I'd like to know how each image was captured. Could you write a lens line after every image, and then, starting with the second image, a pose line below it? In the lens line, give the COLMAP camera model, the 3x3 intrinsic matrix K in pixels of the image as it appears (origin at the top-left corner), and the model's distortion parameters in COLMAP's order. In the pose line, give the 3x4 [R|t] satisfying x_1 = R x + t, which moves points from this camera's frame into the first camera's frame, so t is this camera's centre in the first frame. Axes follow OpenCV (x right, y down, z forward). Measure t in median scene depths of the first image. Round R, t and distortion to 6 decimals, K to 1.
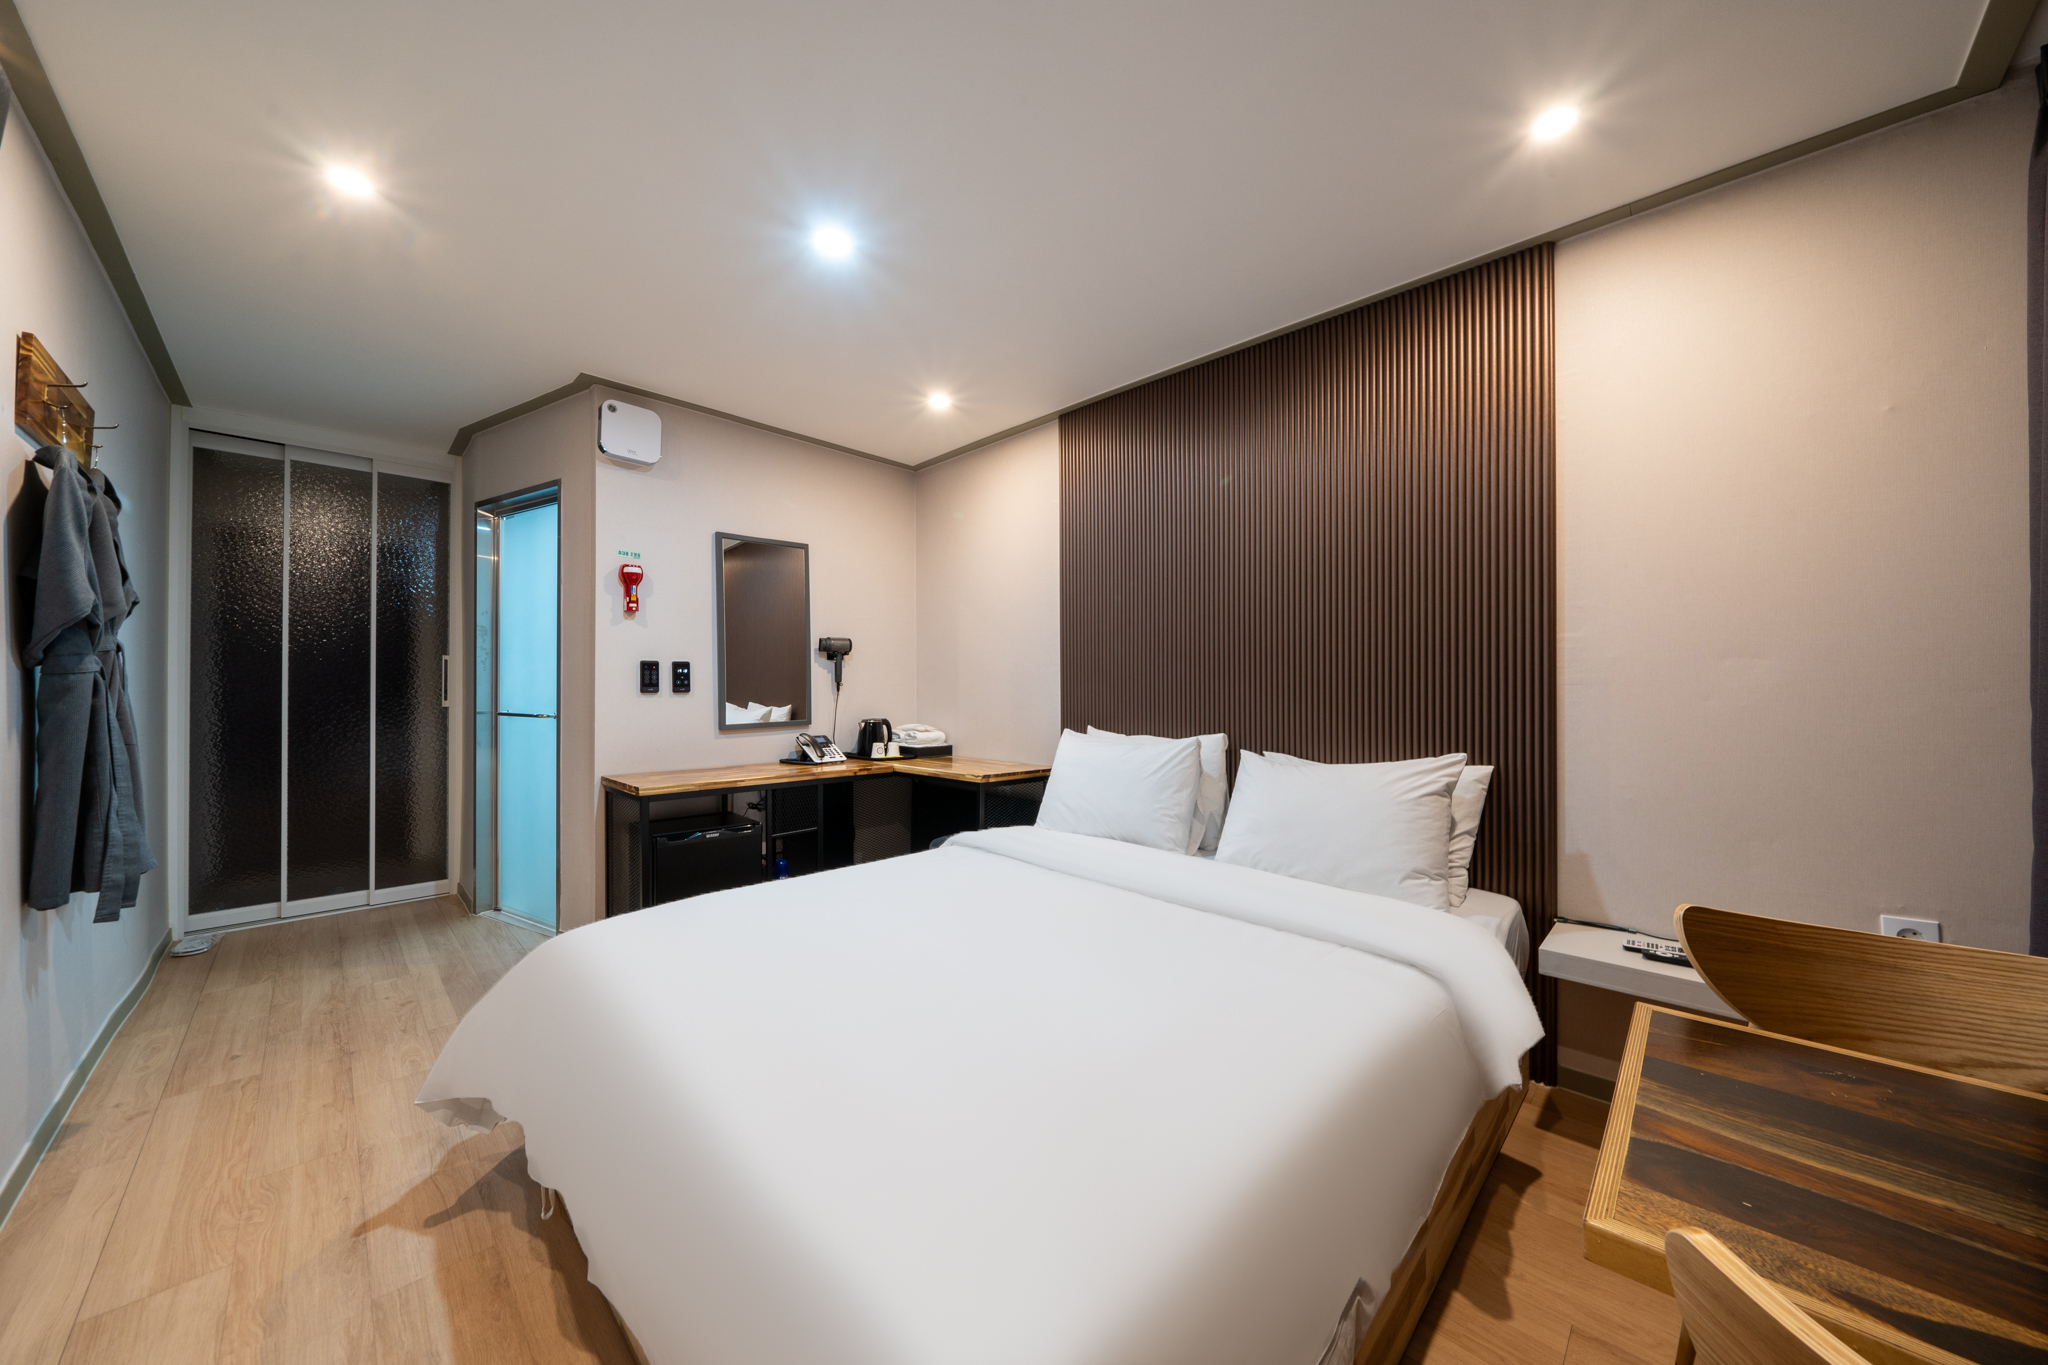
lens RADIAL K [[693.8, 0, 1036.2], [0, 693.8, 683.5], [0, 0, 1]] dist [-0.006378, 0.000169]
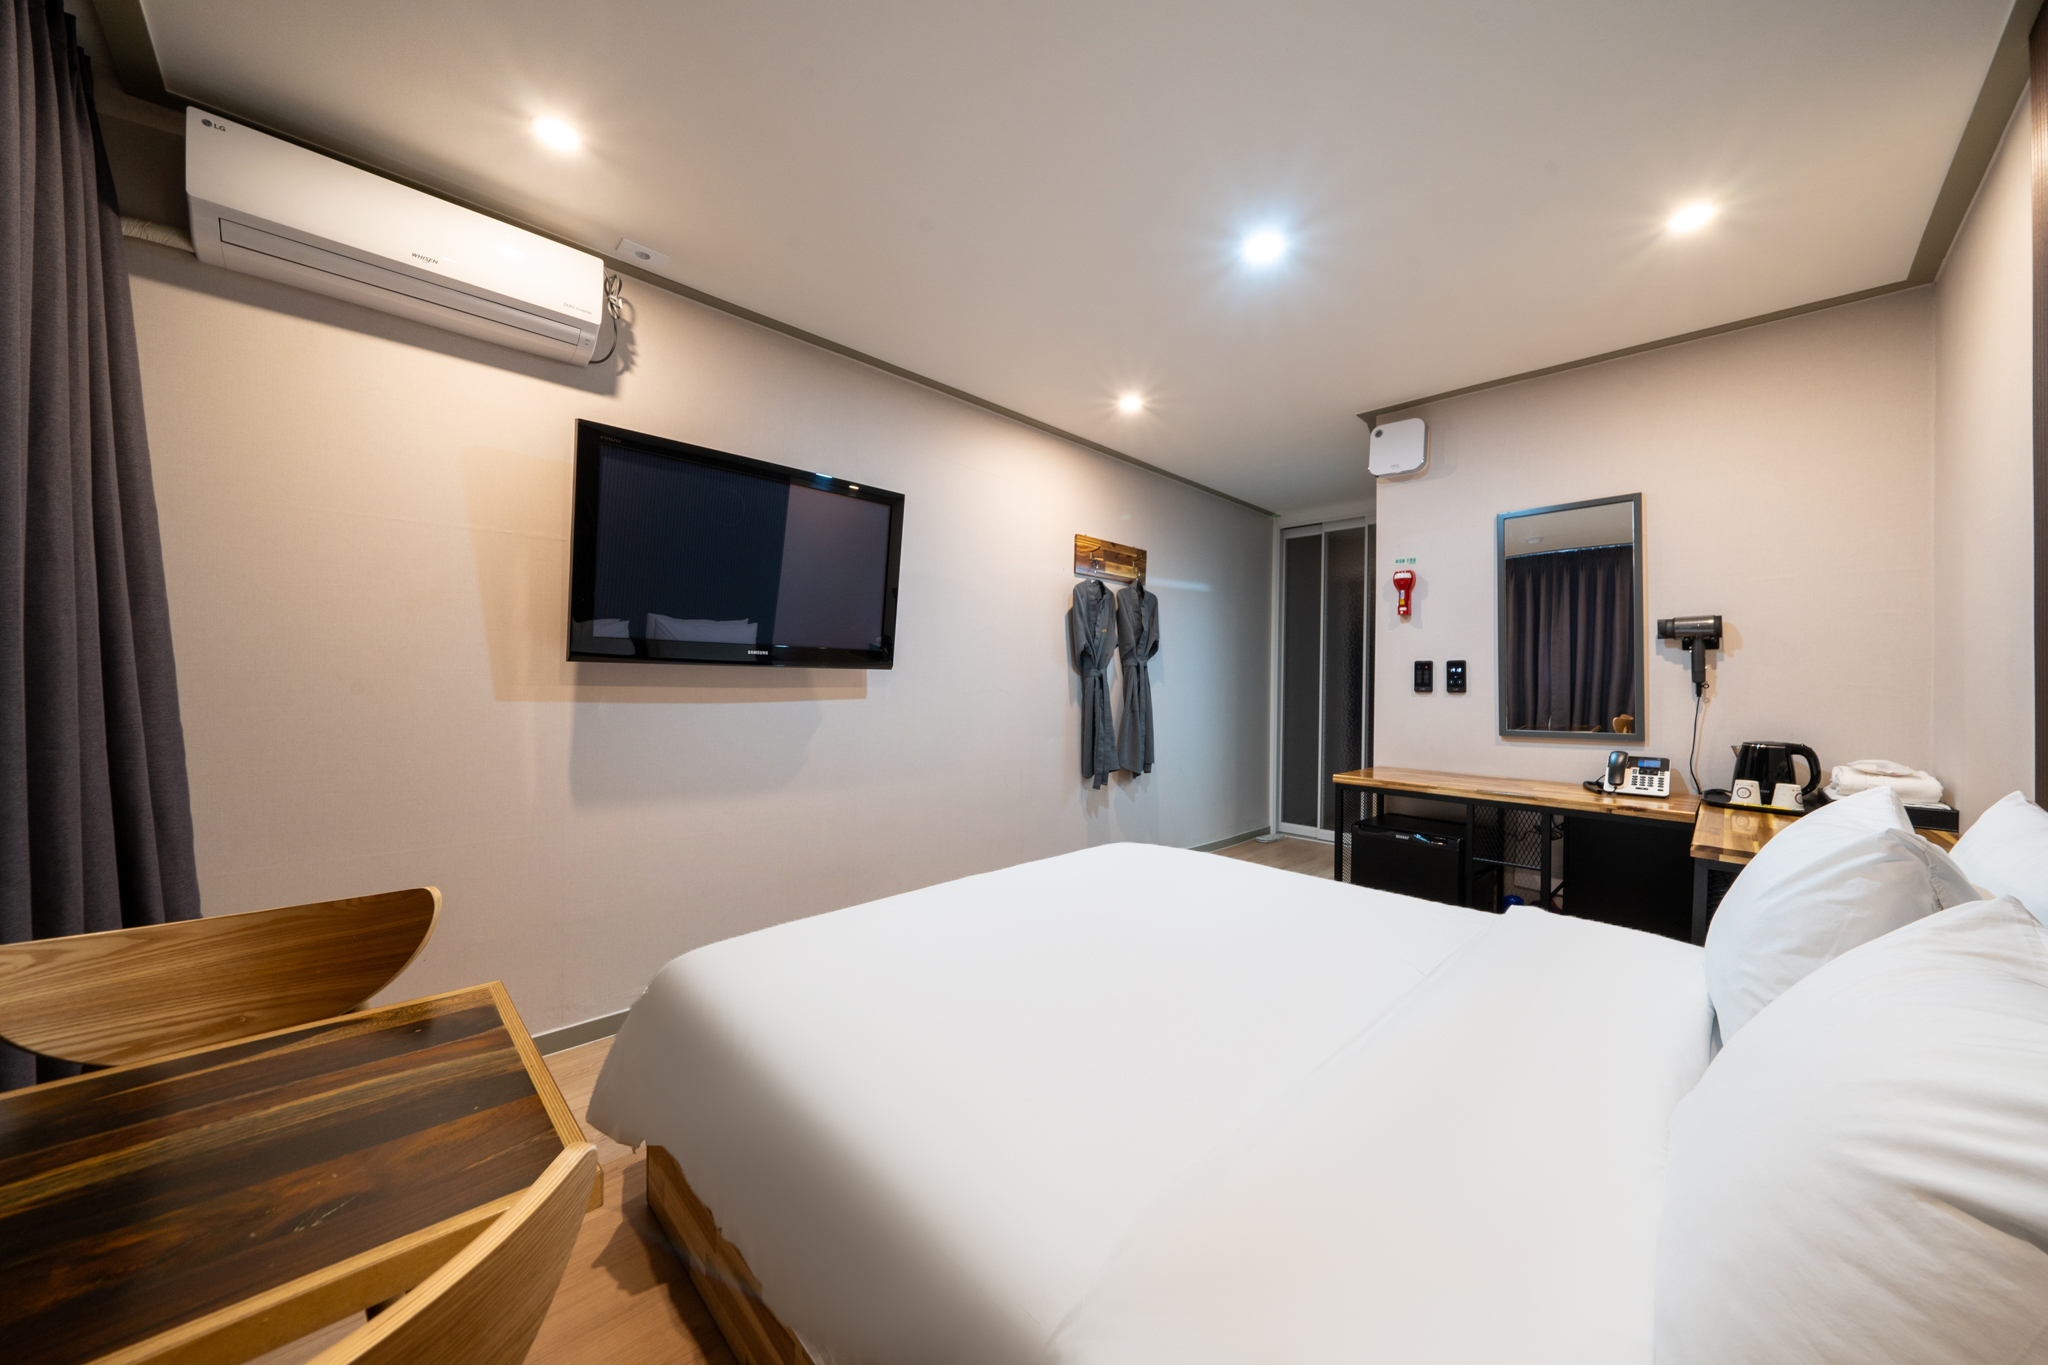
lens RADIAL K [[693.8, 0, 1036.2], [0, 693.8, 683.5], [0, 0, 1]] dist [-0.006378, 0.000169]
pose [[-0.011999, 0.002267, -0.999925, 0.477826], [-0.005508, 0.999982, 0.002333, 0.001291], [0.999913, 0.005536, -0.011986, 0.447435]]
